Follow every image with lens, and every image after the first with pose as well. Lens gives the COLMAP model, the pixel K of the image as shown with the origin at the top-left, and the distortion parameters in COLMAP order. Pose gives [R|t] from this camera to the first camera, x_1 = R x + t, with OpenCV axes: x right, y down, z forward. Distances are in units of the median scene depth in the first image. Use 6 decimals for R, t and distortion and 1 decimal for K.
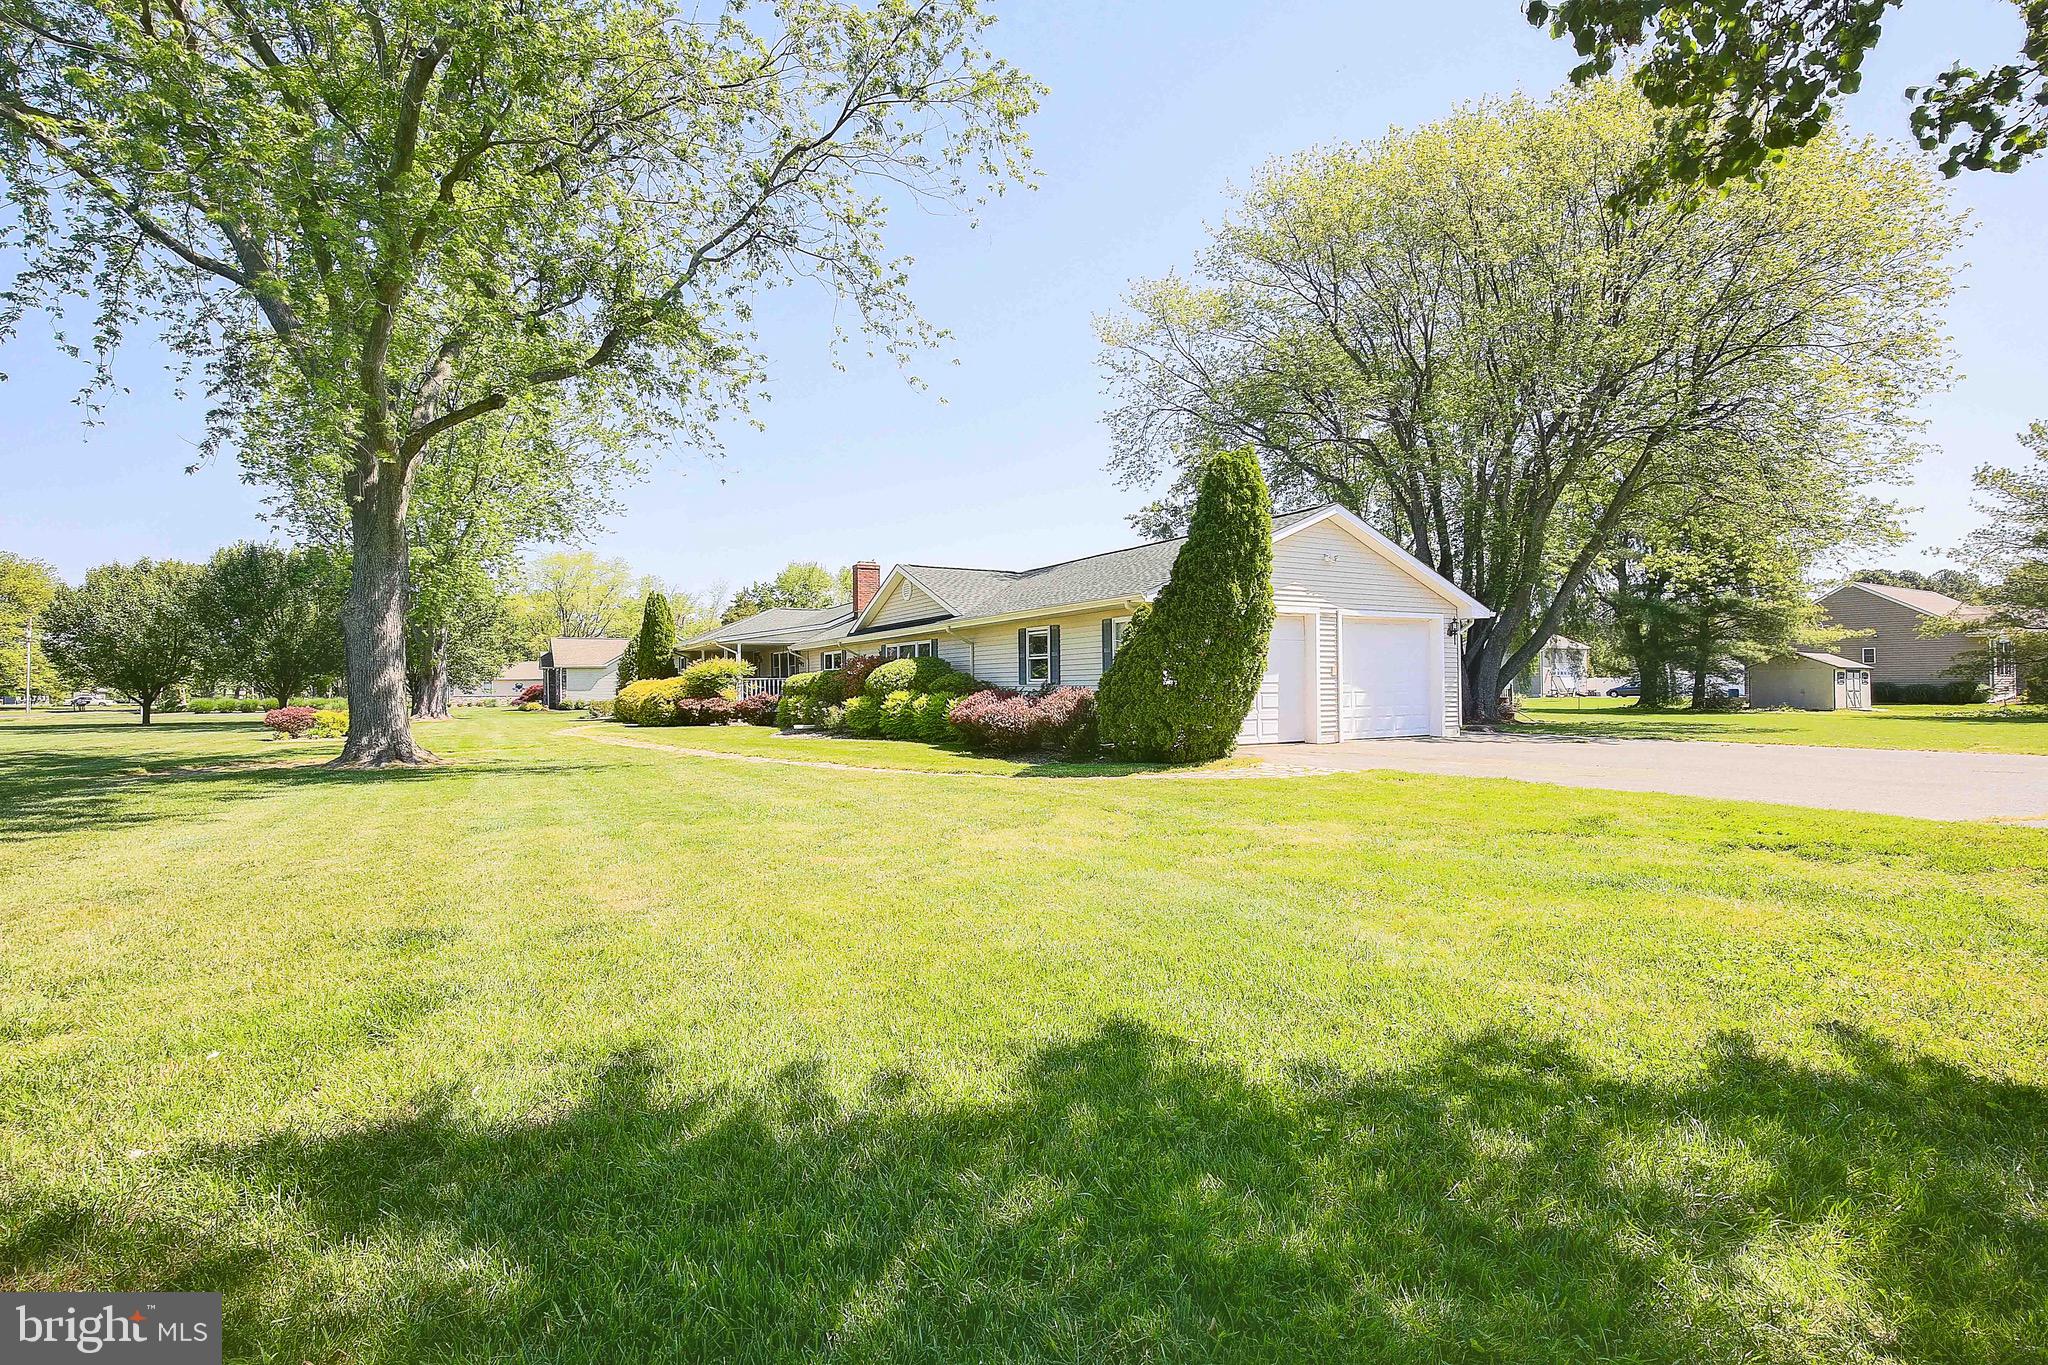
lens RADIAL K [[943.0, 0, 1009.0], [0, 943.0, 685.1], [0, 0, 1]] dist [-0.033854, 0.004890]
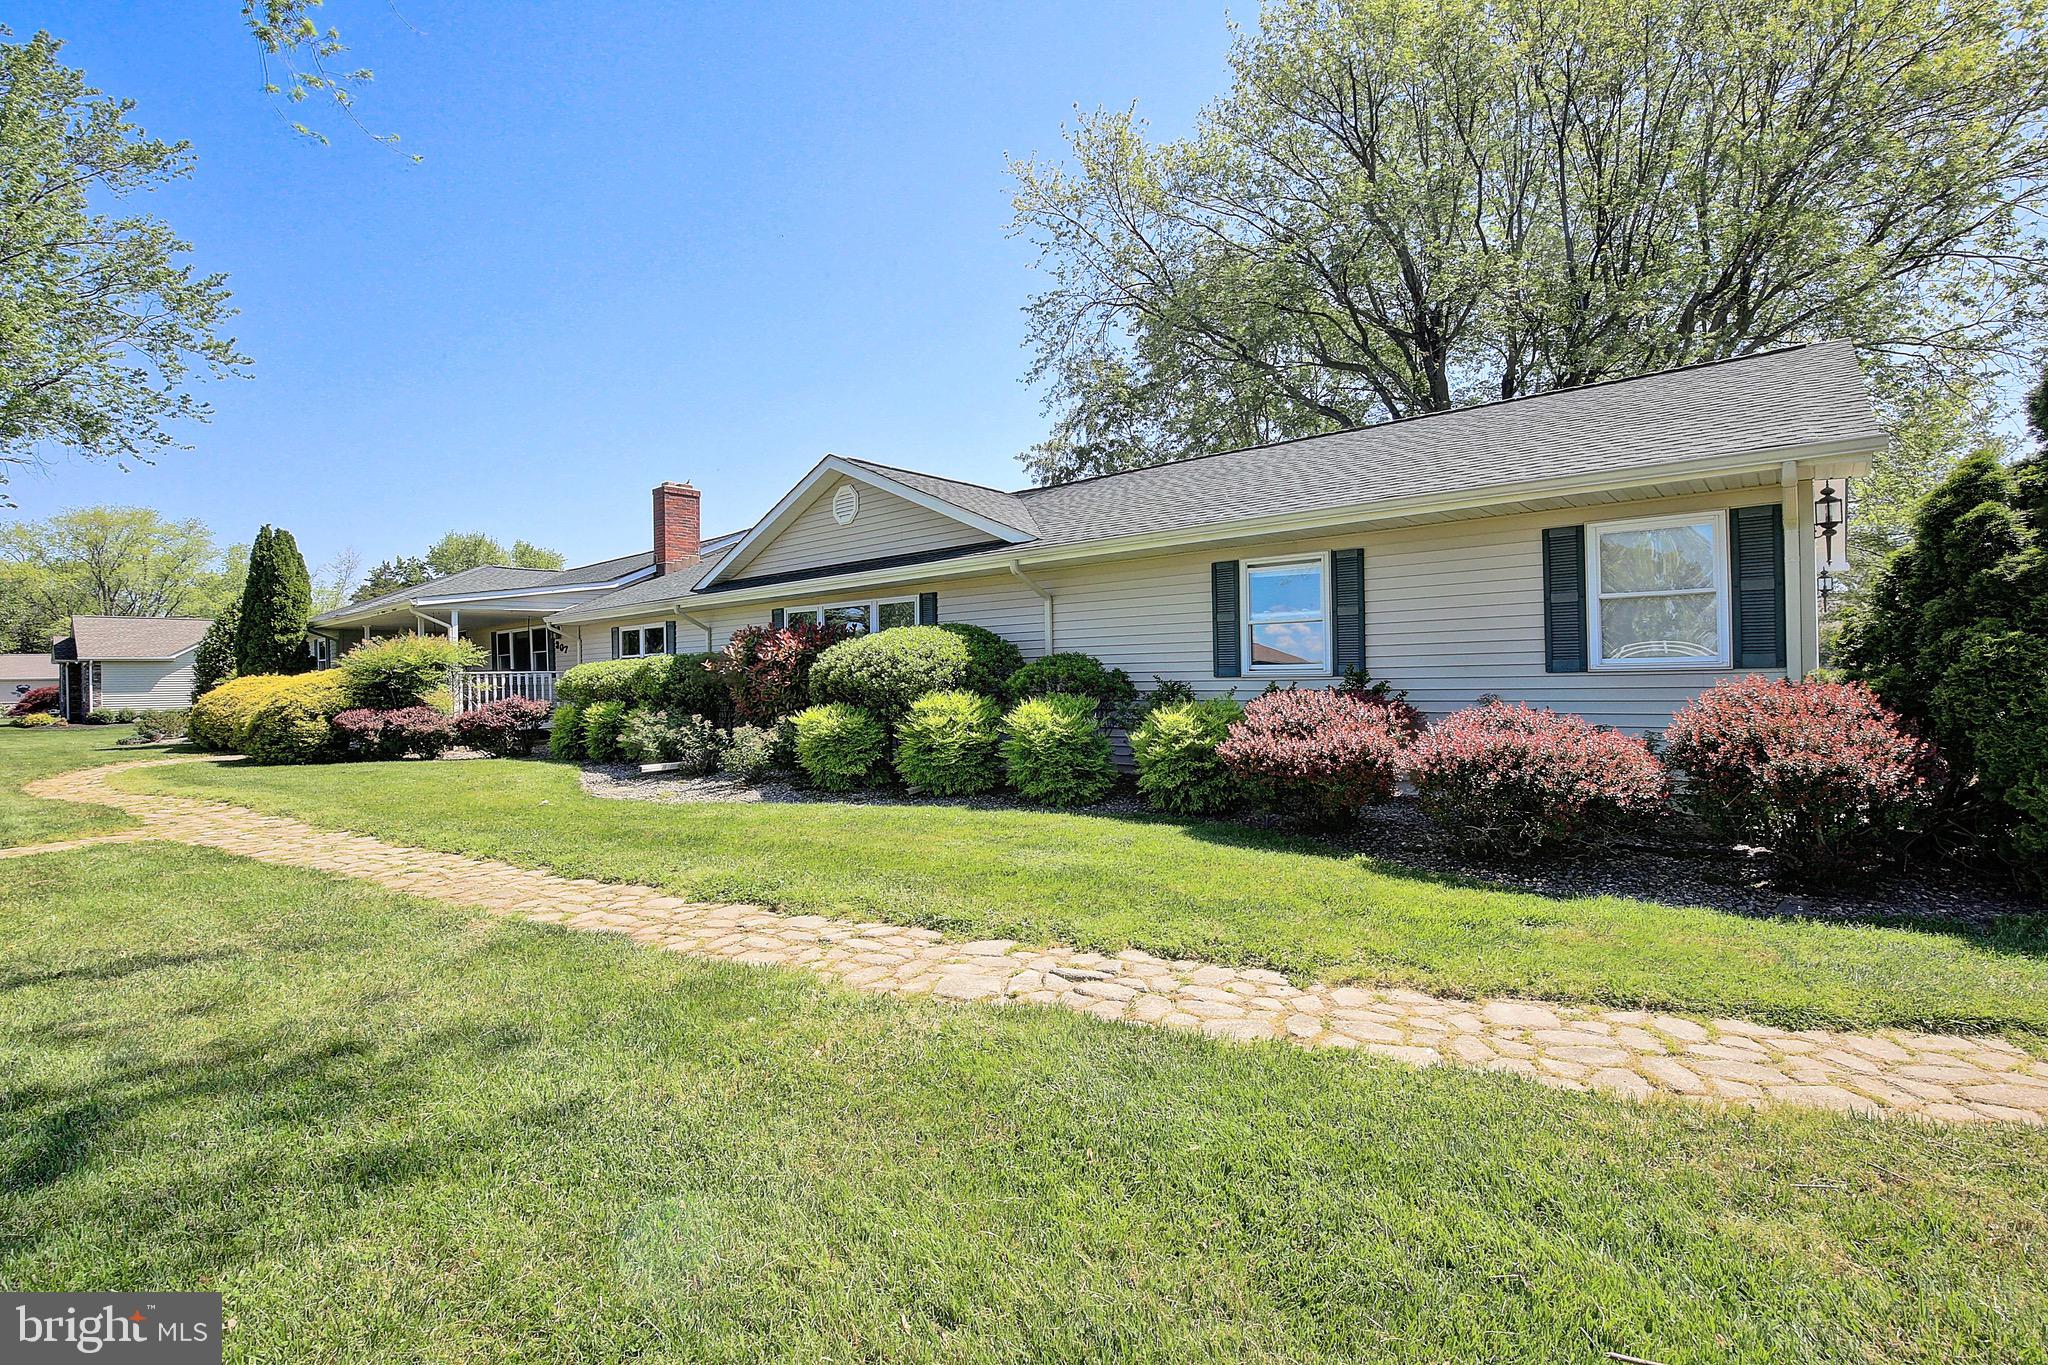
lens RADIAL K [[943.0, 0, 1008.5], [0, 943.0, 678.9], [0, 0, 1]] dist [-0.033854, 0.004890]
pose [[0.945833, -0.004851, 0.324617, -0.138749], [0.006320, 0.999974, -0.003470, 0.000944], [-0.324591, 0.005334, 0.945839, 0.325696]]
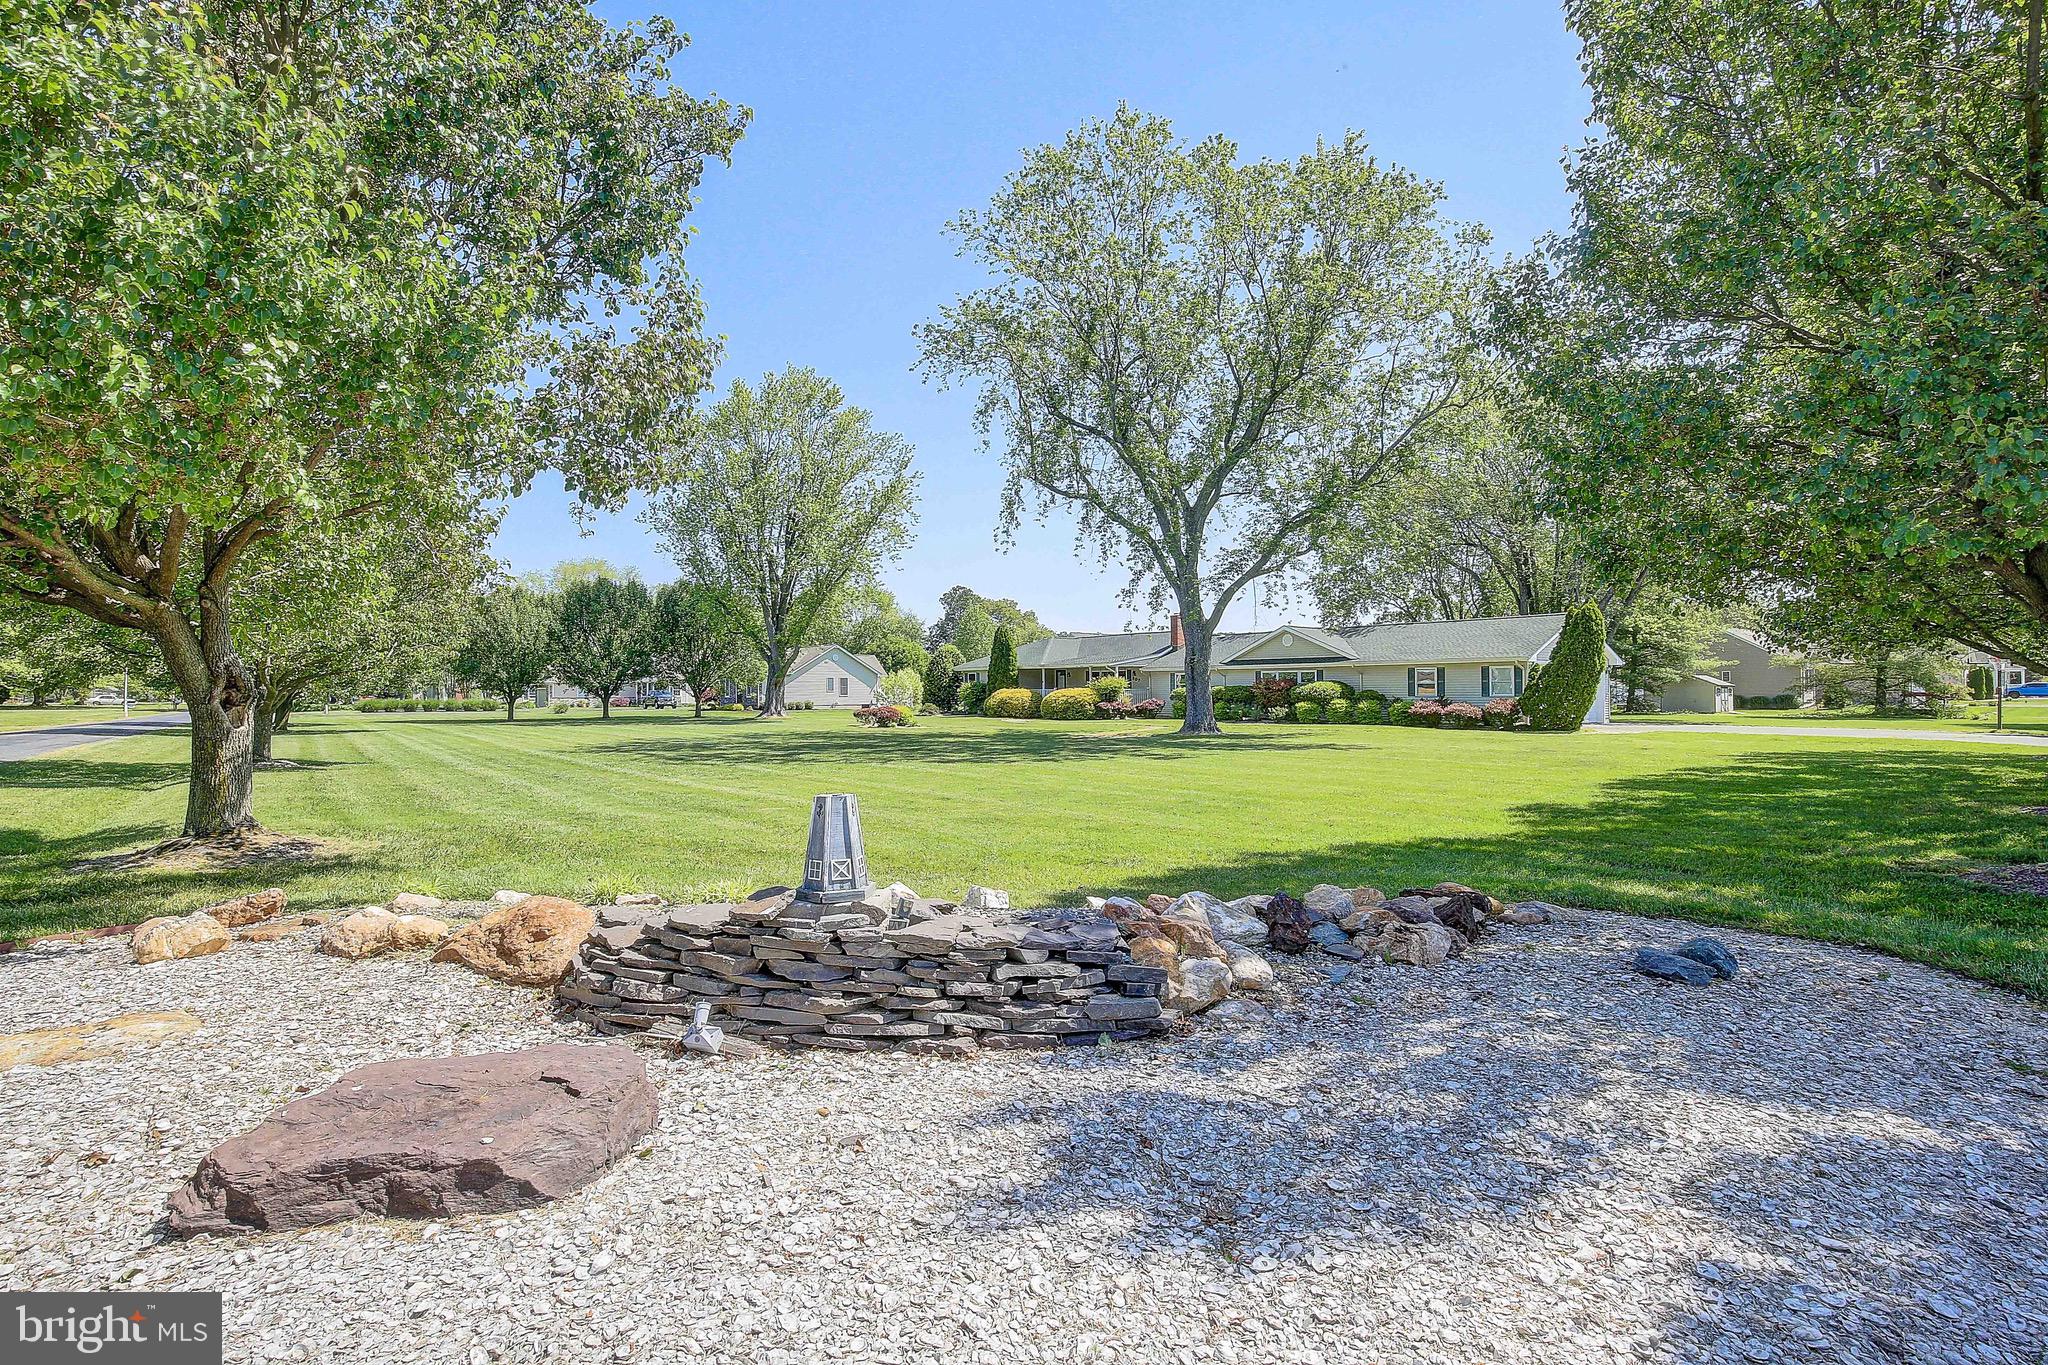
lens RADIAL K [[943.0, 0, 1009.5], [0, 943.0, 692.3], [0, 0, 1]] dist [-0.033854, 0.004890]
pose [[0.990126, 0.007291, 0.139989, -0.607774], [-0.007819, 0.999964, 0.003225, -0.004610], [-0.139960, -0.004288, 0.990148, -0.454453]]
